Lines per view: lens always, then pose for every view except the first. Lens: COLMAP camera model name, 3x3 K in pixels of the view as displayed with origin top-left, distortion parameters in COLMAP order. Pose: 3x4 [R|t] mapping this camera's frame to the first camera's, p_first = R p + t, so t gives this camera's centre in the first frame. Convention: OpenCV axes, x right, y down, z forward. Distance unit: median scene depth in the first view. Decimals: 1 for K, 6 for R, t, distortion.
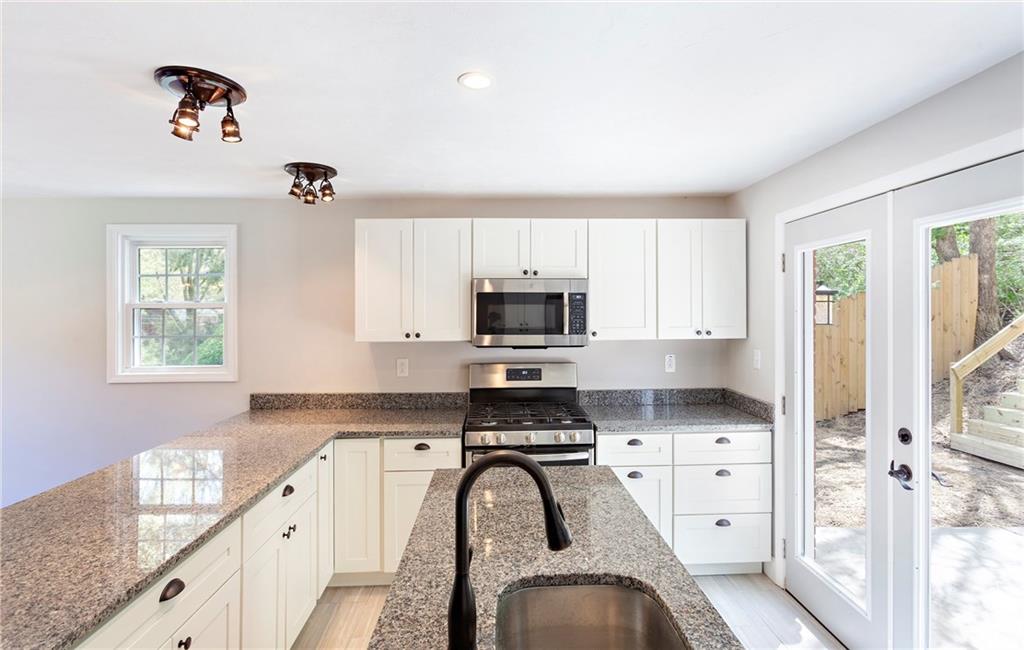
lens RADIAL K [[543.7, 0, 526.6], [0, 543.7, 310.6], [0, 0, 1]] dist [-0.002227, 0.000795]
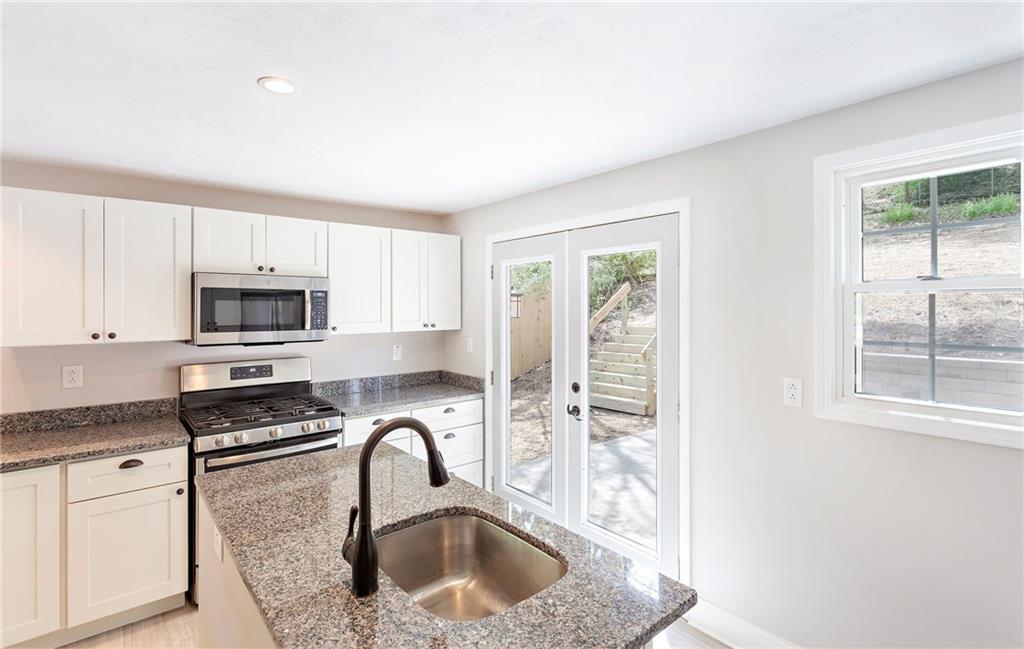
lens RADIAL K [[484.5, 0, 565.3], [0, 484.5, 306.3], [0, 0, 1]] dist [0.001064, 0.001085]
pose [[0.765401, 0.004277, 0.643540, -0.147446], [-0.002834, 0.999991, -0.003276, -0.000080], [-0.643548, 0.000684, 0.765406, -0.034904]]
